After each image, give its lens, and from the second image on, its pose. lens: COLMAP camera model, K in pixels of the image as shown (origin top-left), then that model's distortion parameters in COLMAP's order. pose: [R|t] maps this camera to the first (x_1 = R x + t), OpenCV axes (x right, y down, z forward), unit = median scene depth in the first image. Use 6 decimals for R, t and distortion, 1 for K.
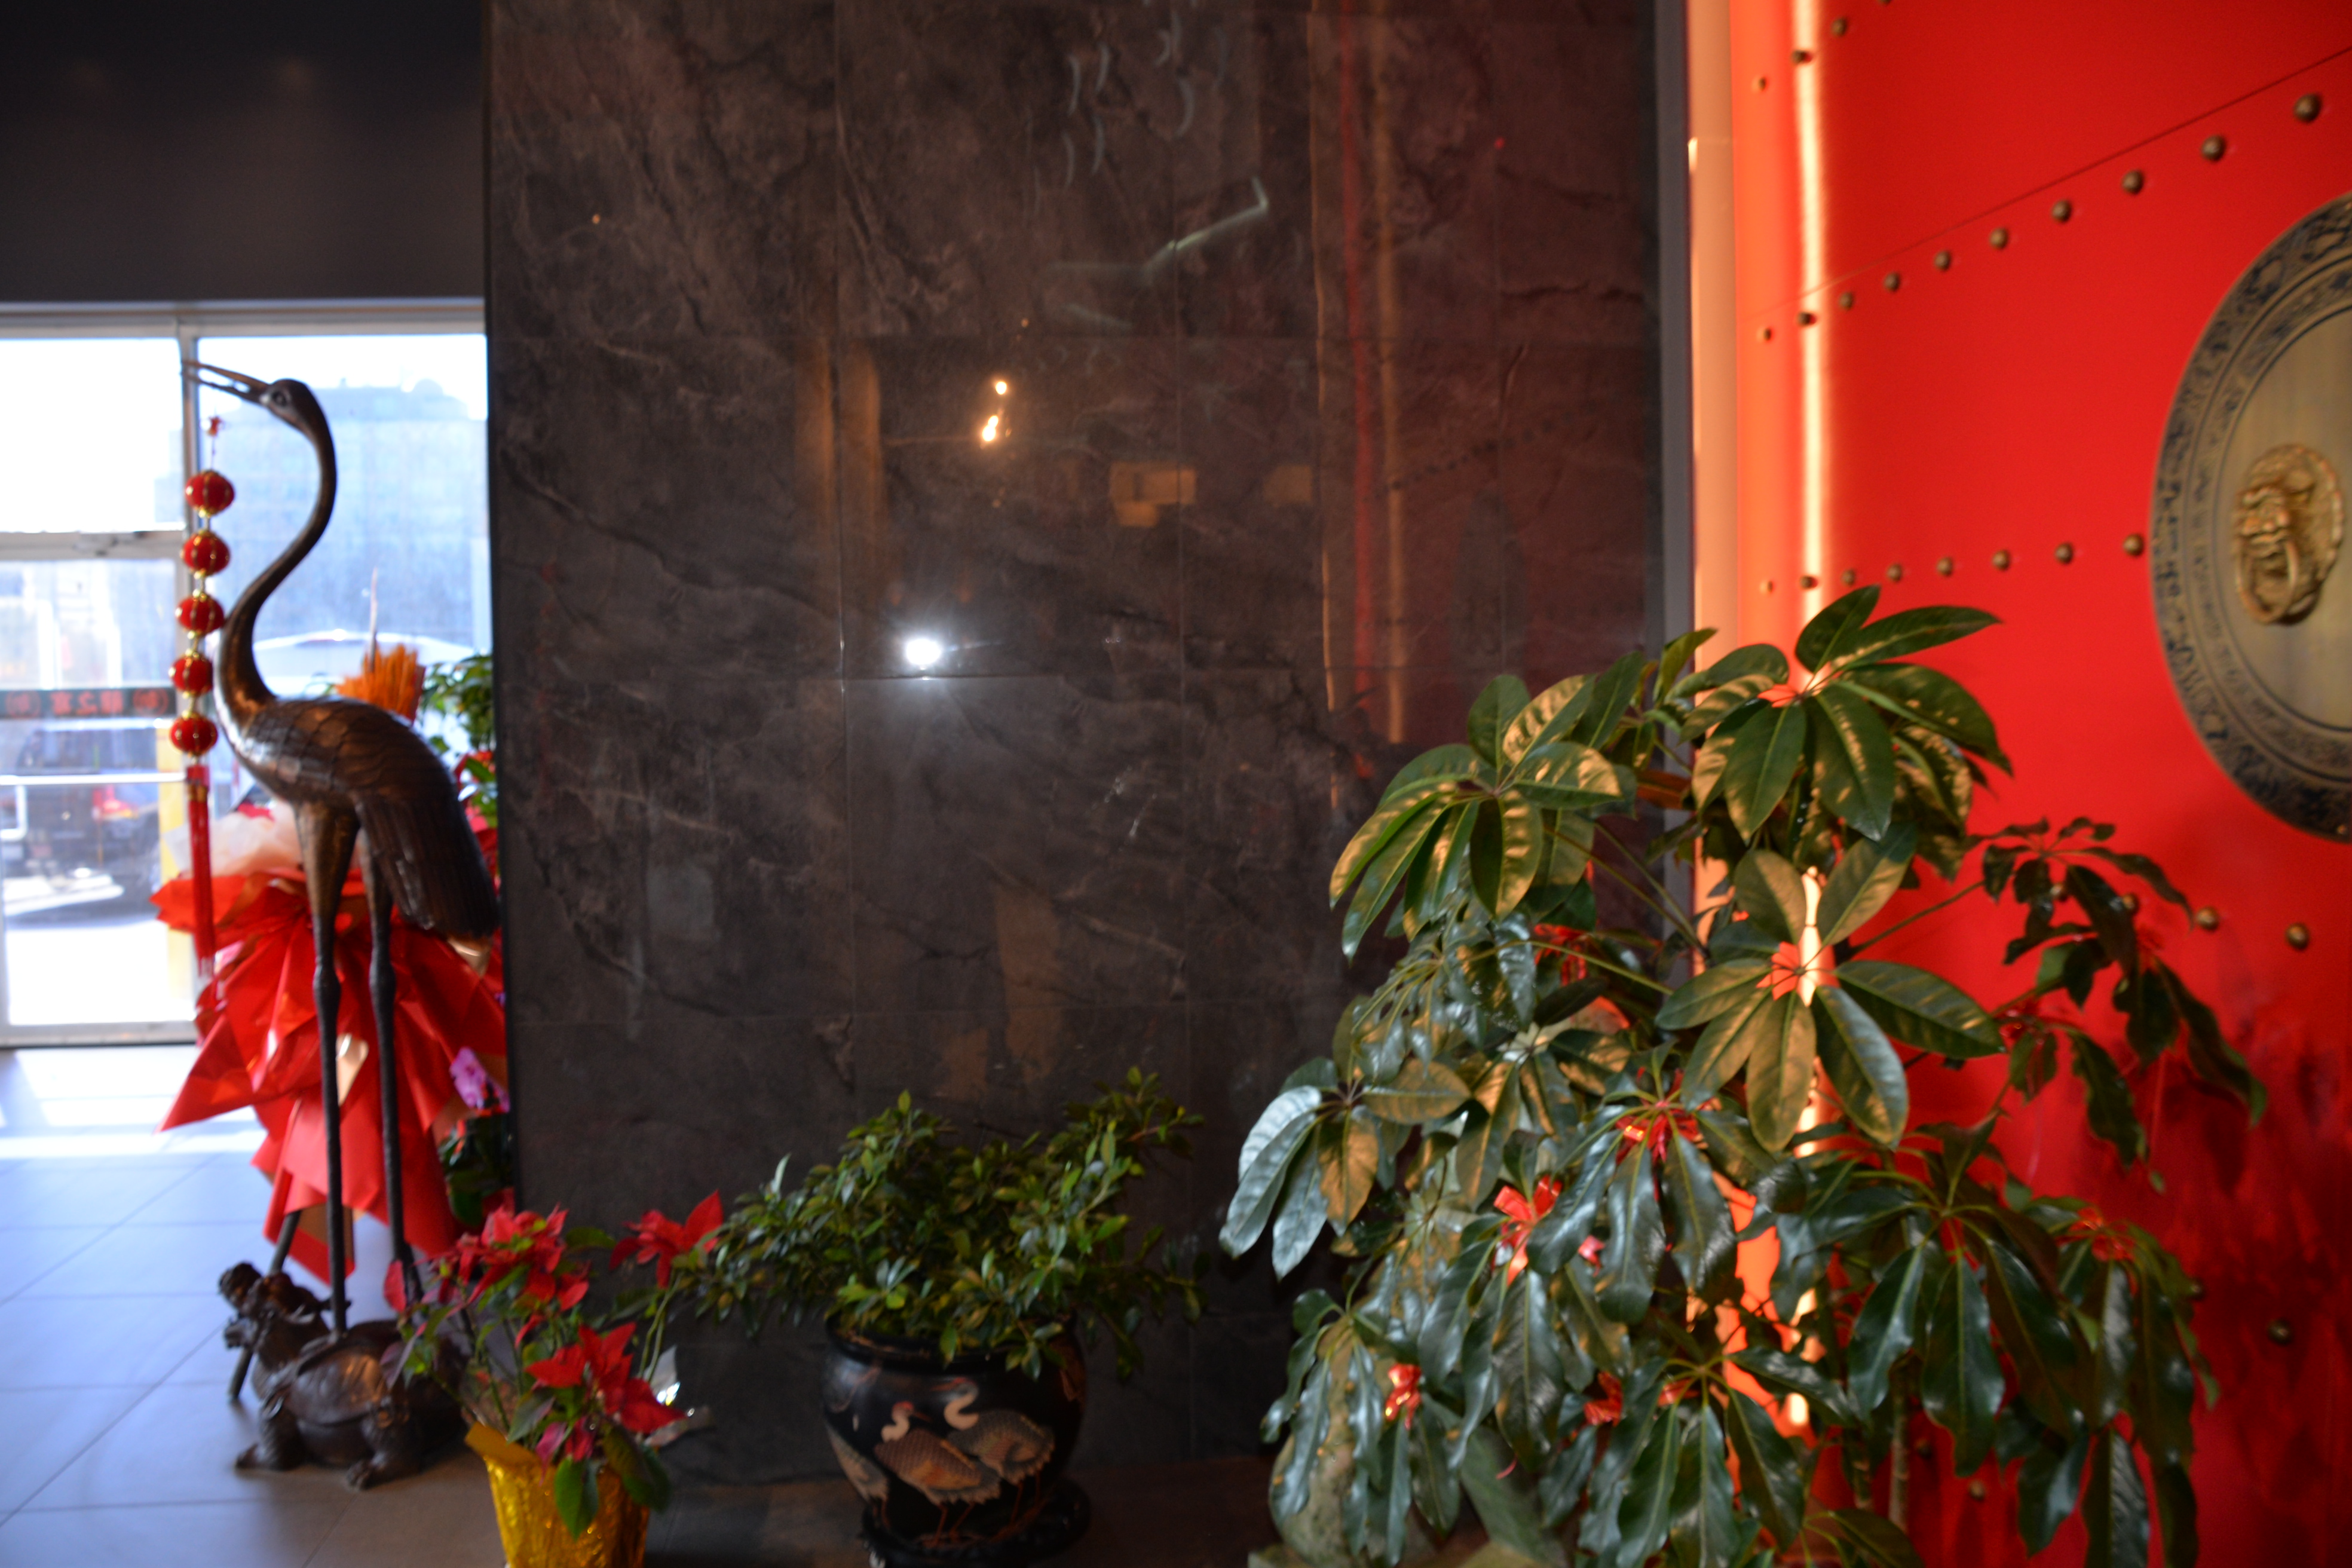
lens RADIAL K [[1881.0, 0, 1176.0], [0, 1881.0, 784.0], [0, 0, 1]] dist [-0.148803, 0.099614]
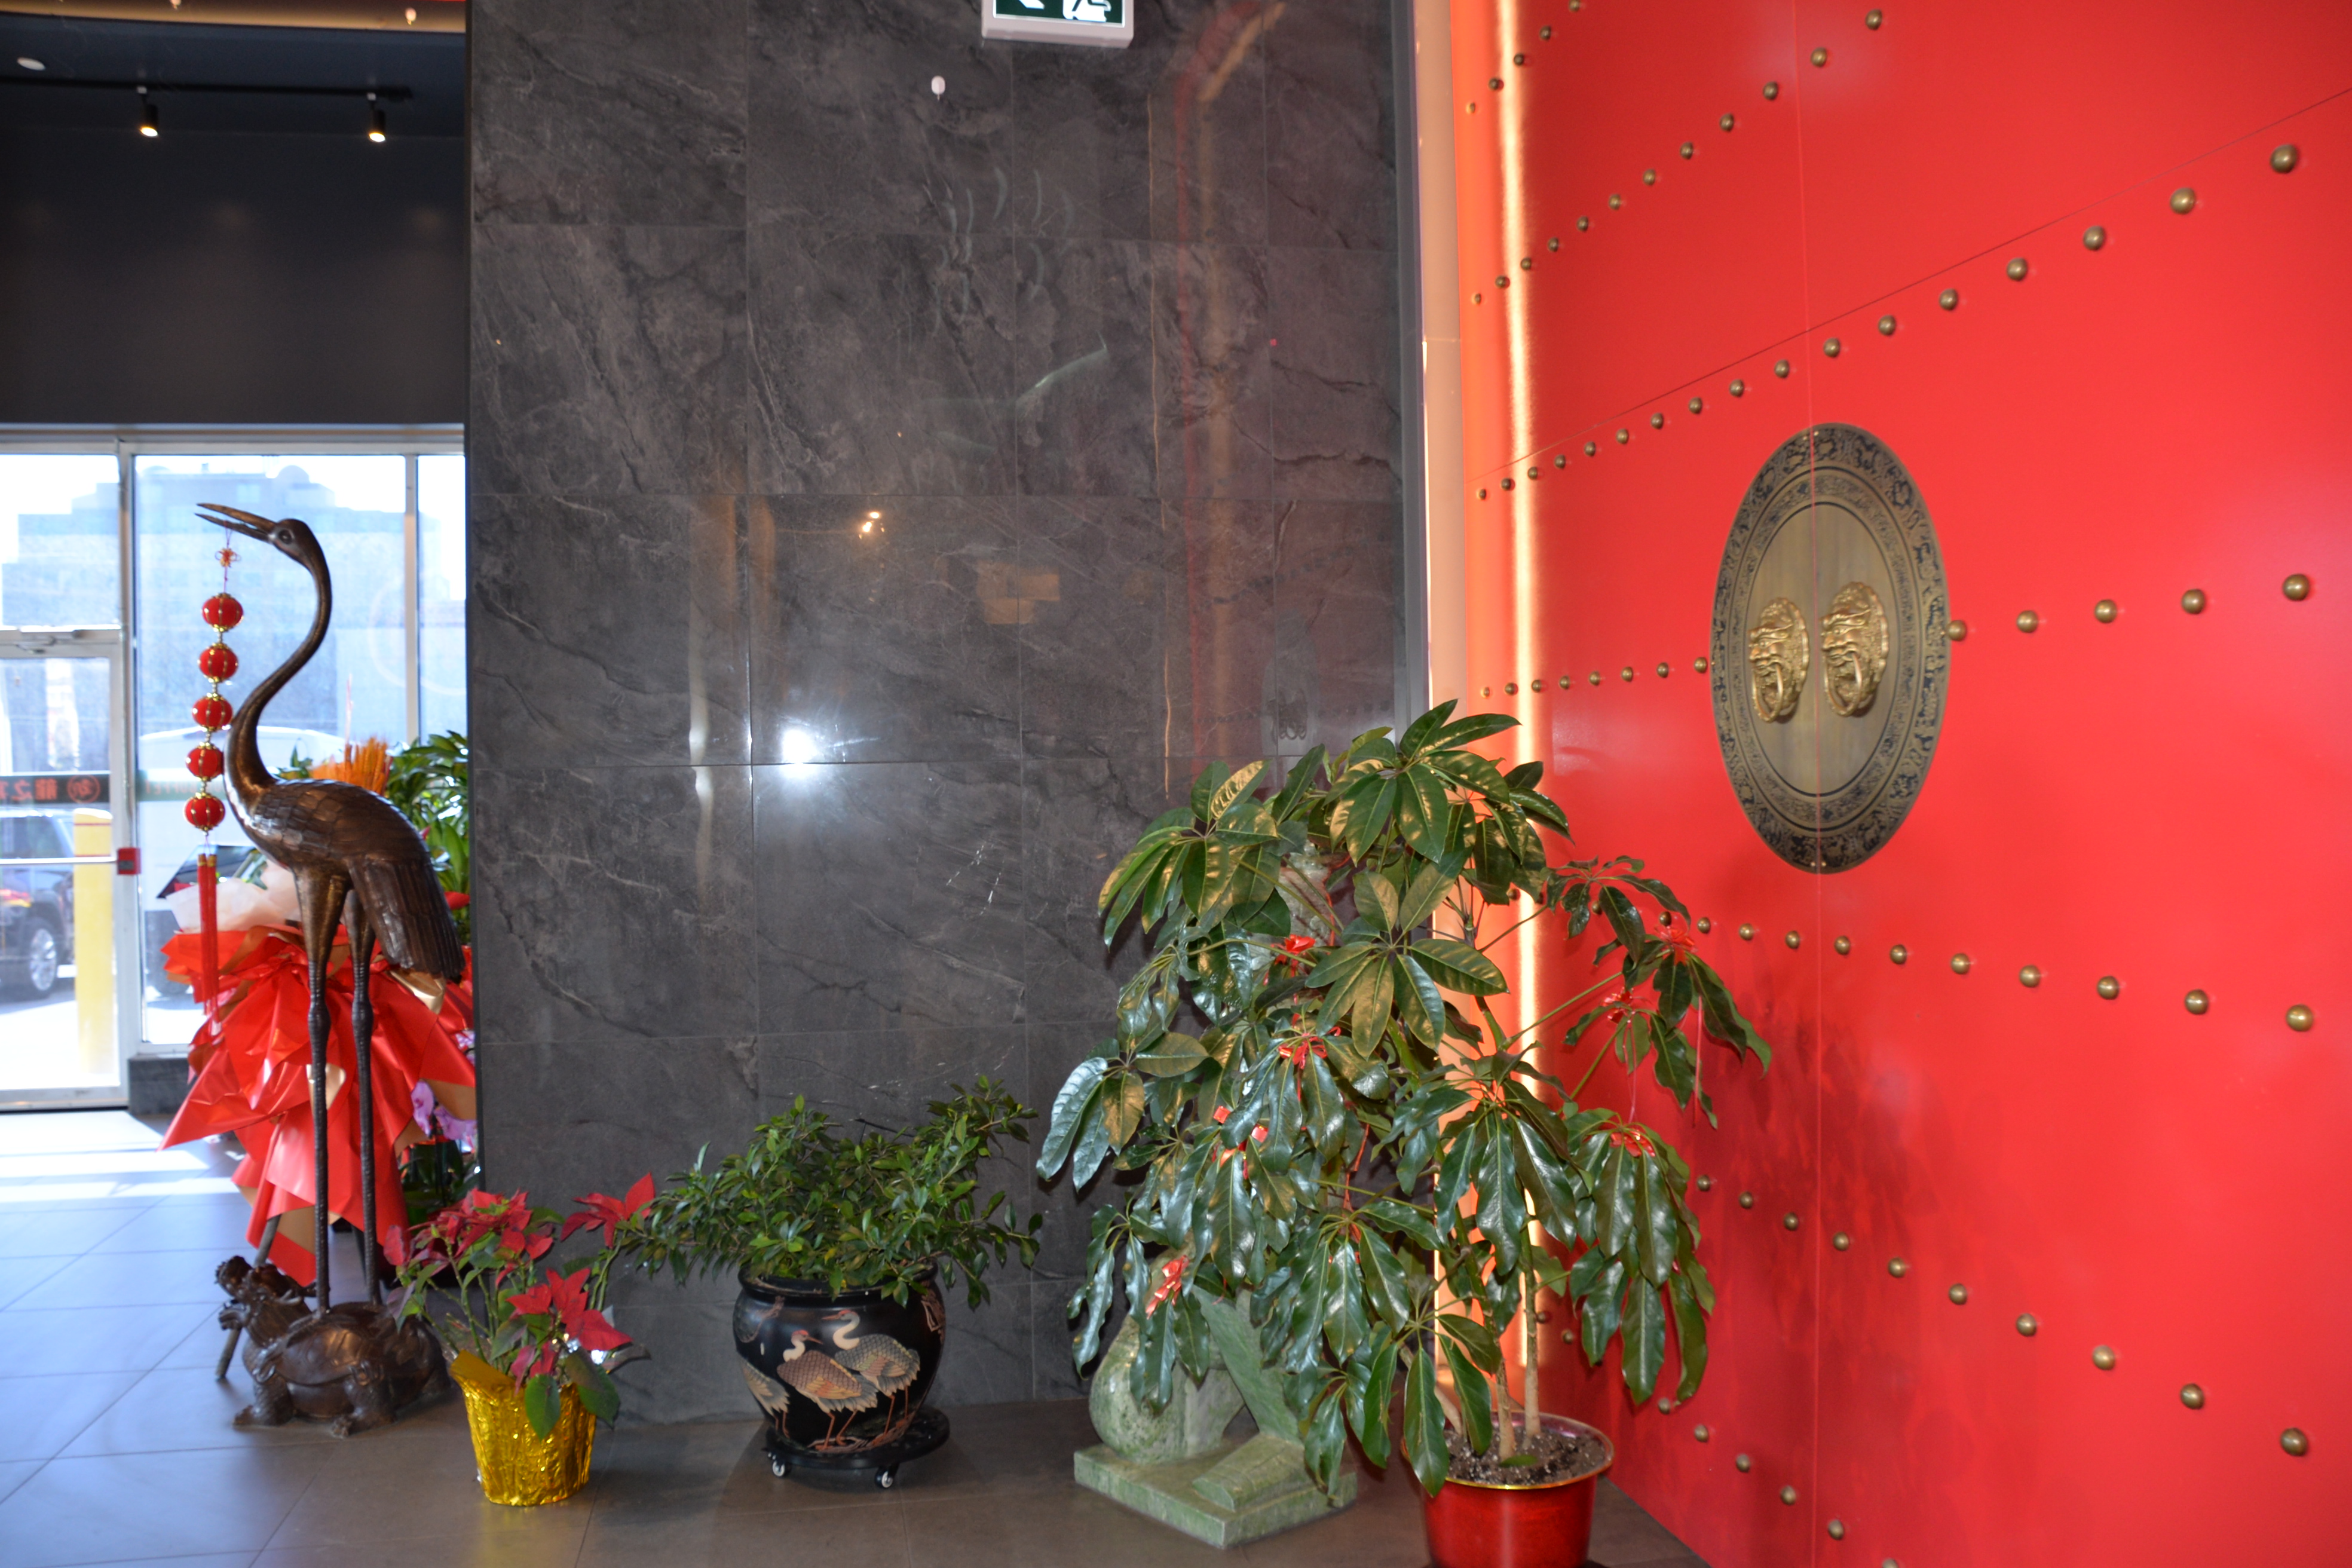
lens RADIAL K [[1881.0, 0, 1176.0], [0, 1881.0, 784.0], [0, 0, 1]] dist [-0.148803, 0.099614]
pose [[0.997764, -0.002230, 0.066794, 0.023605], [0.005476, 0.998811, -0.048445, 0.018137], [-0.066607, 0.048702, 0.996590, -0.271136]]
